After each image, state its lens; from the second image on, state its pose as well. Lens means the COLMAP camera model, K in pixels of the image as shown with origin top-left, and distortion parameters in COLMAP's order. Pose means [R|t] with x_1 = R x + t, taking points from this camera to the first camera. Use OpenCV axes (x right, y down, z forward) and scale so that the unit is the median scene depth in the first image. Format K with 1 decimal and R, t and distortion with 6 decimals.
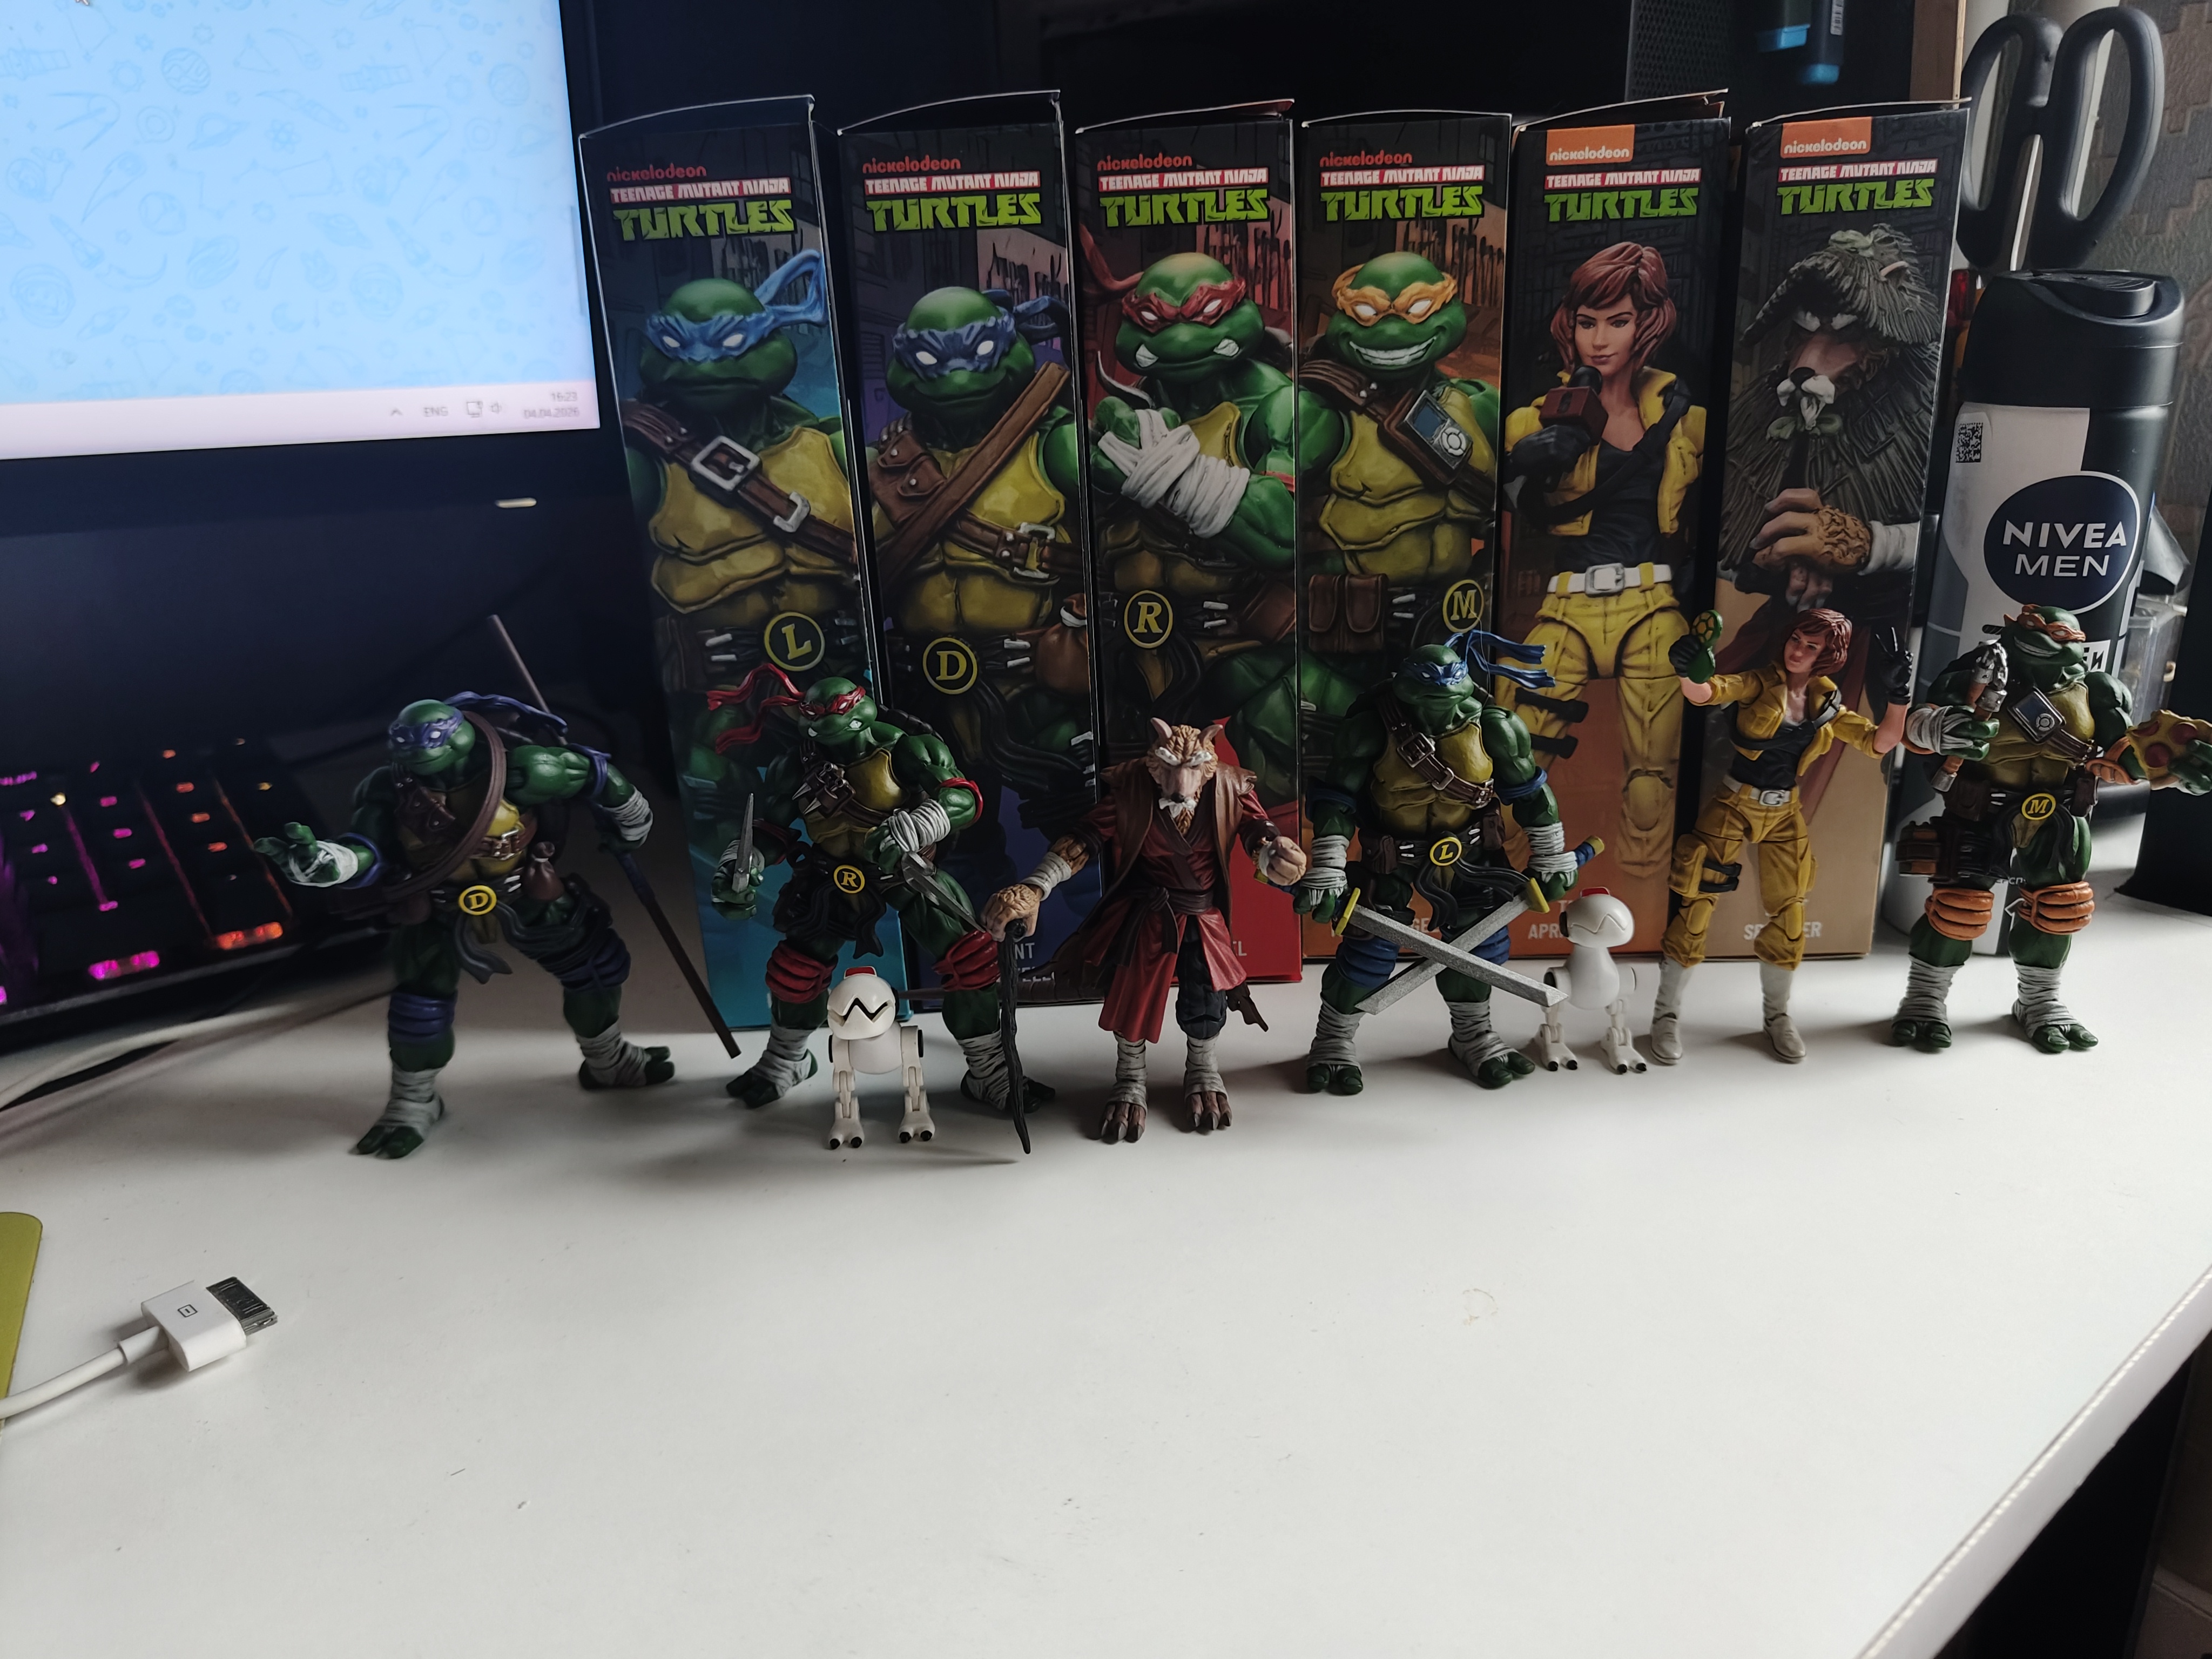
lens RADIAL K [[1545.4, 0, 1106.0], [0, 1545.4, 829.5], [0, 0, 1]] dist [-0.006181, -0.001577]
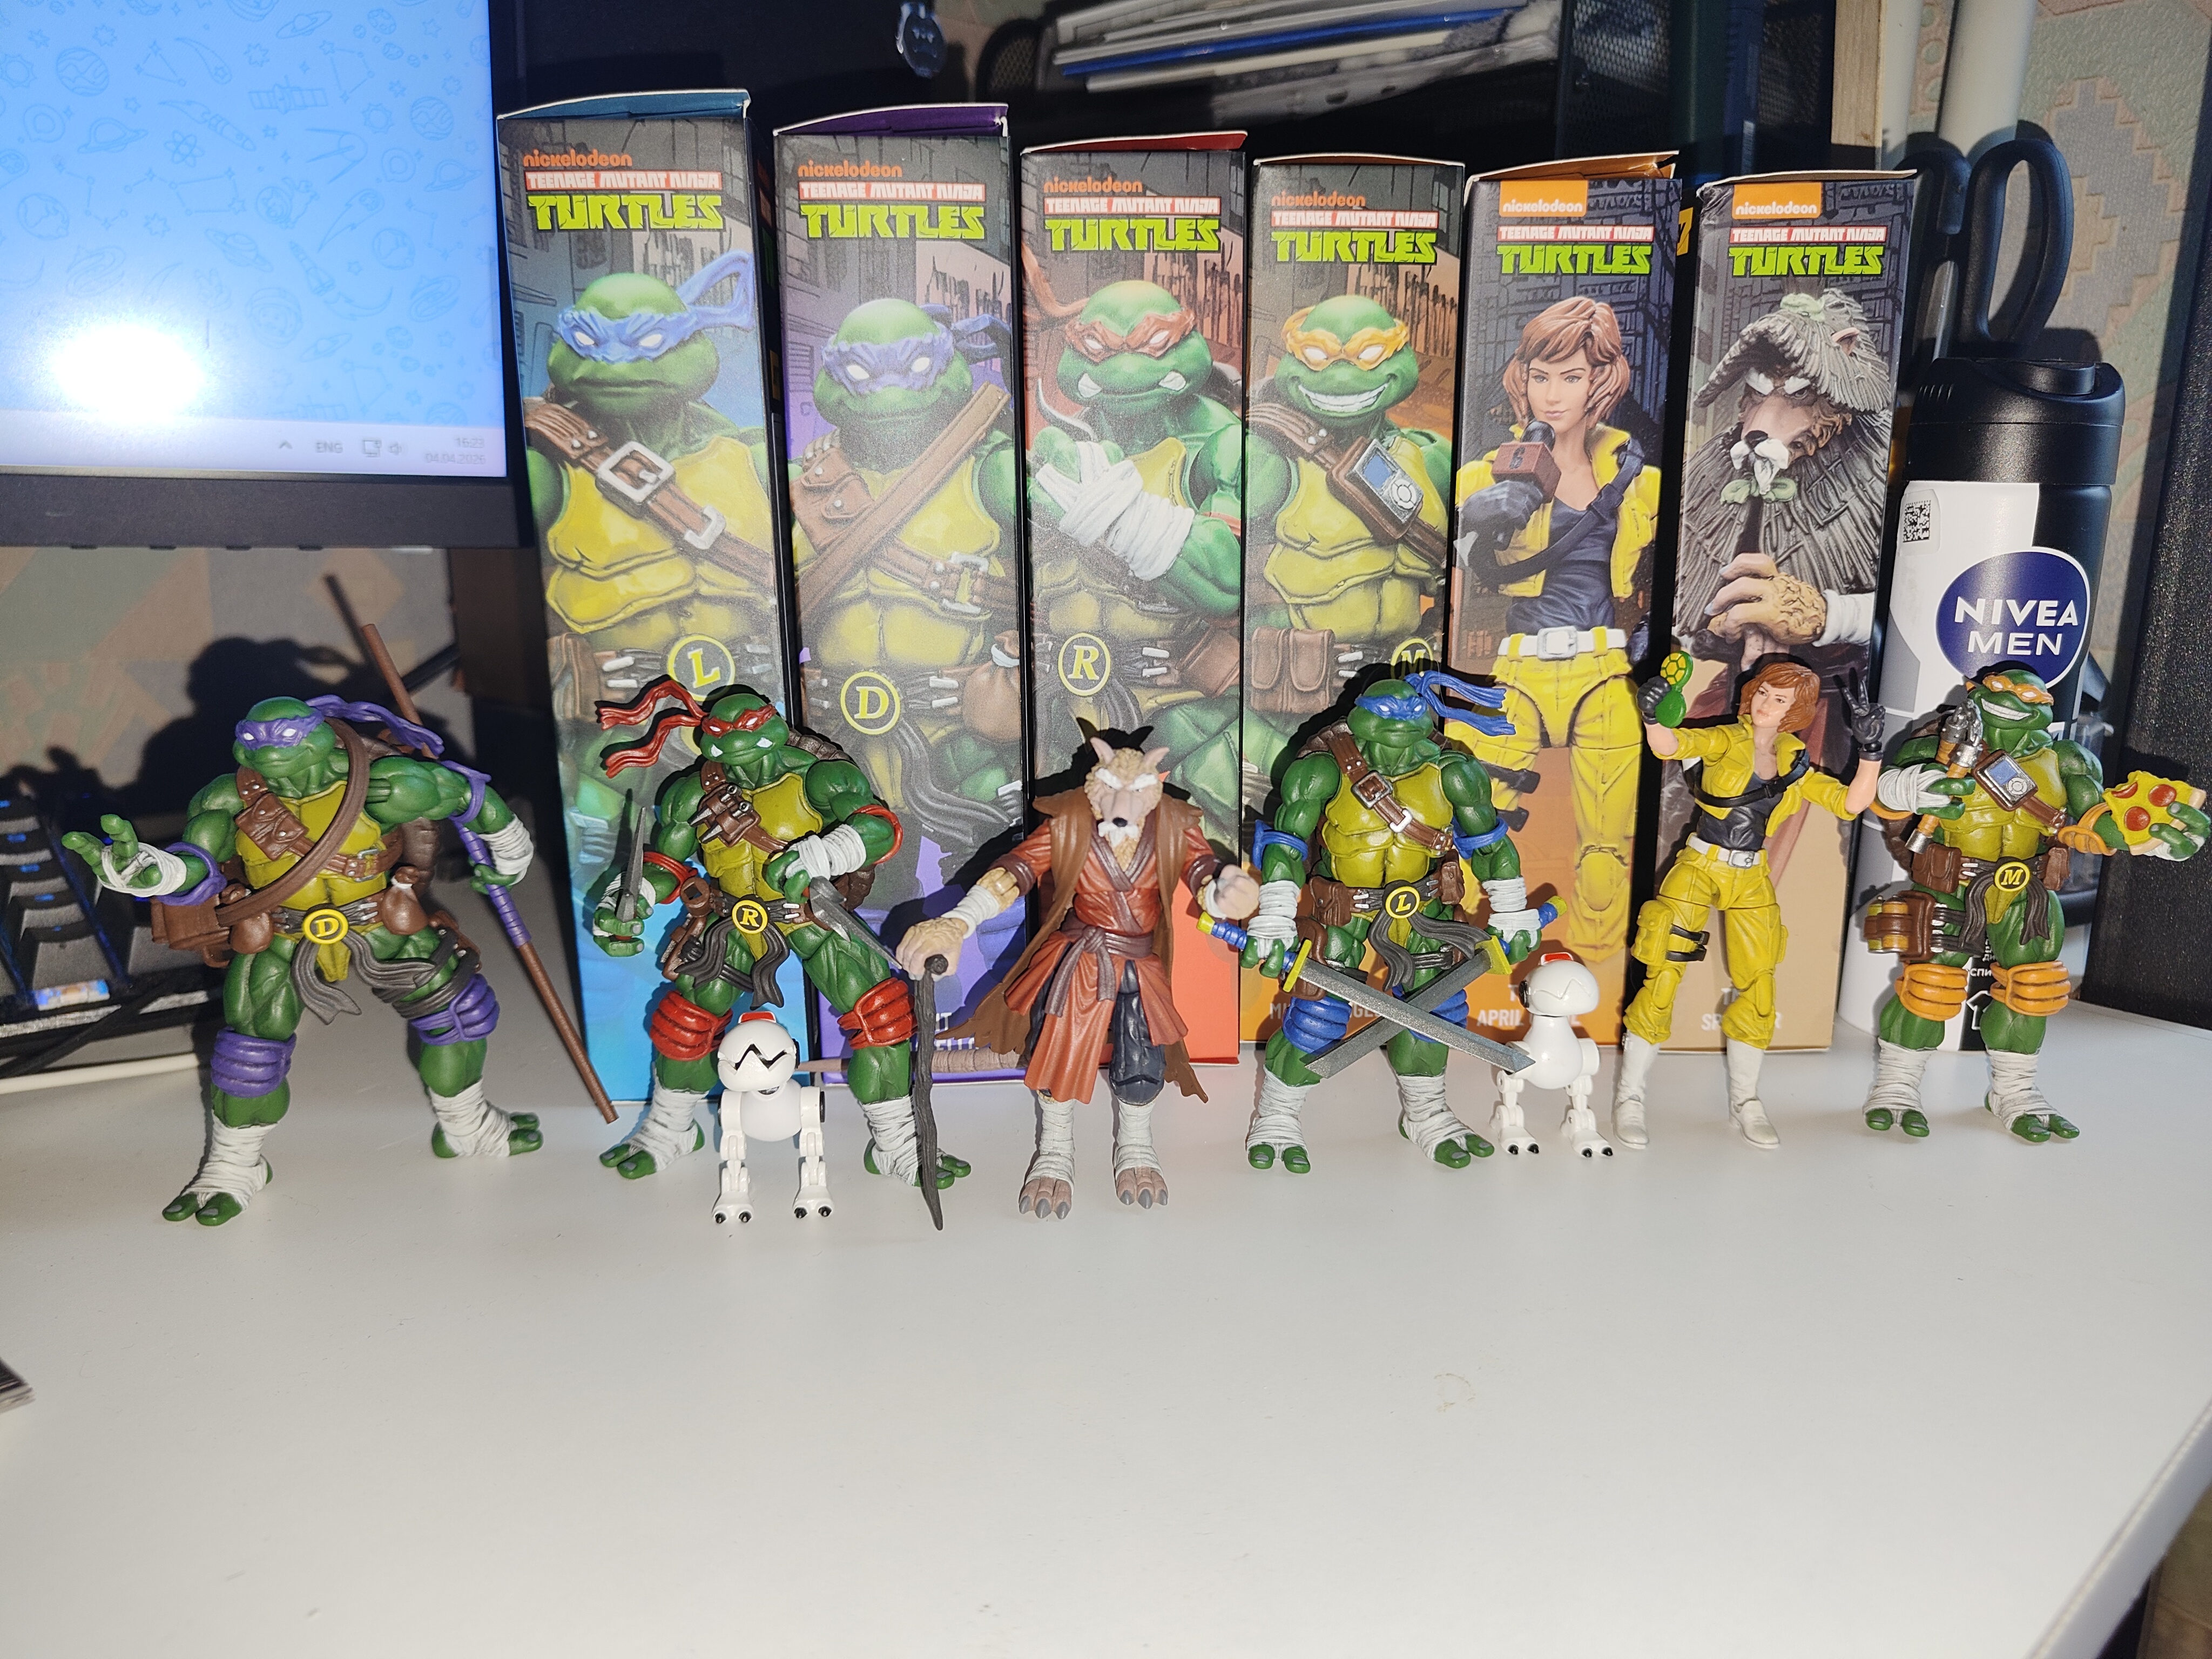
lens RADIAL K [[1545.4, 0, 1106.0], [0, 1545.4, 829.5], [0, 0, 1]] dist [-0.006181, -0.001577]
pose [[0.998023, 0.026198, 0.057132, -0.010922], [-0.019902, 0.993938, -0.108126, 0.068915], [-0.059619, 0.106775, 0.992494, 0.079351]]
